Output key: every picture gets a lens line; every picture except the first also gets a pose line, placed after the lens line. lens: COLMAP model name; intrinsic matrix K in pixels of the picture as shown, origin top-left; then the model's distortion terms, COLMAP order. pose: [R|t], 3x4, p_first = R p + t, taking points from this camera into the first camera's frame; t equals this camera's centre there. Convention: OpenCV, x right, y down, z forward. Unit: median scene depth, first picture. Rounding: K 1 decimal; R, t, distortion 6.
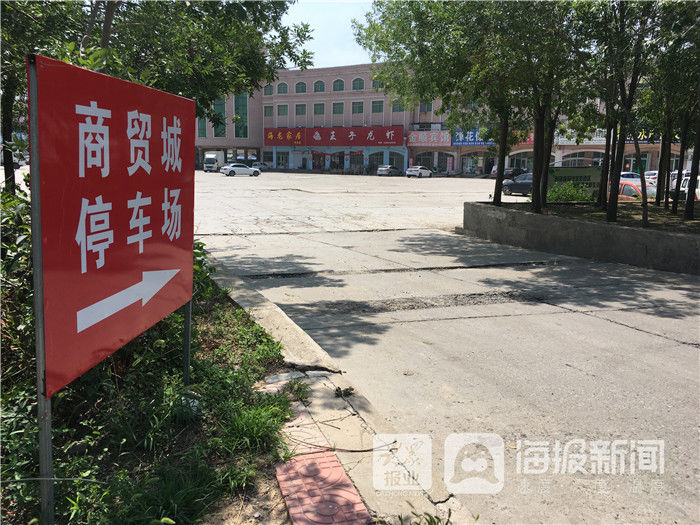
lens RADIAL K [[599.9, 0, 350.8], [0, 599.9, 260.8], [0, 0, 1]] dist [0.070156, -0.097812]
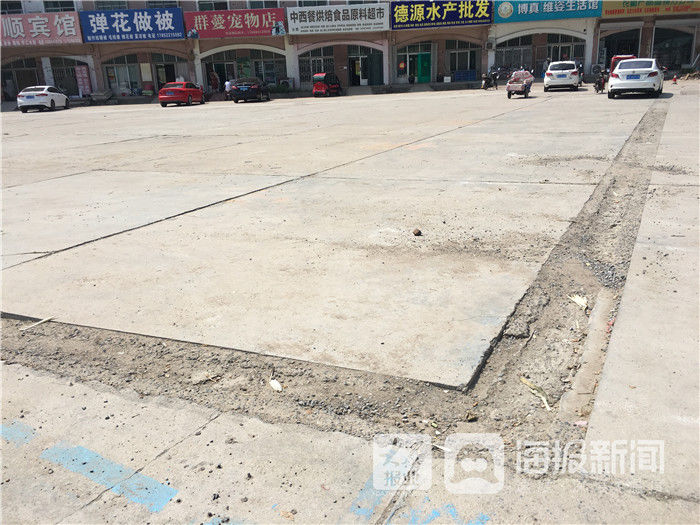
lens RADIAL K [[599.9, 0, 349.4], [0, 599.9, 261.4], [0, 0, 1]] dist [0.070156, -0.097812]
pose [[0.723814, -0.248413, 0.643727, -0.046140], [0.167458, 0.968295, 0.185371, -0.066275], [-0.669366, -0.026377, 0.742464, 0.443038]]
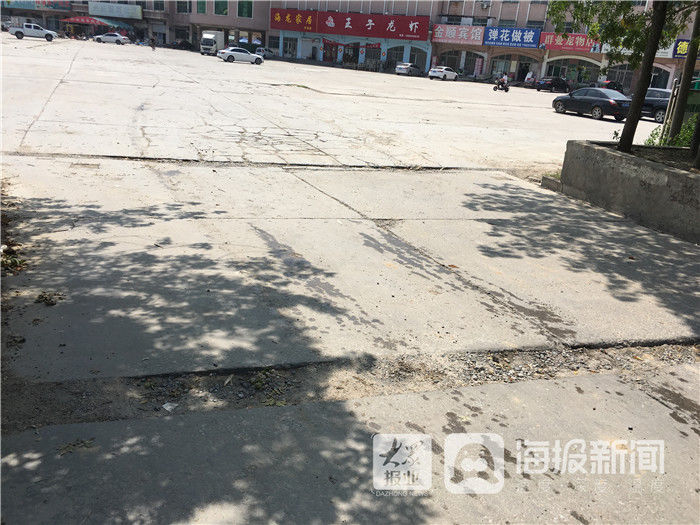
lens RADIAL K [[599.9, 0, 348.6], [0, 599.9, 263.6], [0, 0, 1]] dist [0.070156, -0.097812]
pose [[0.997115, 0.075841, 0.003234, -0.006054], [-0.075294, 0.982709, 0.169154, -0.012314], [0.009650, -0.168909, 0.985584, 0.073173]]
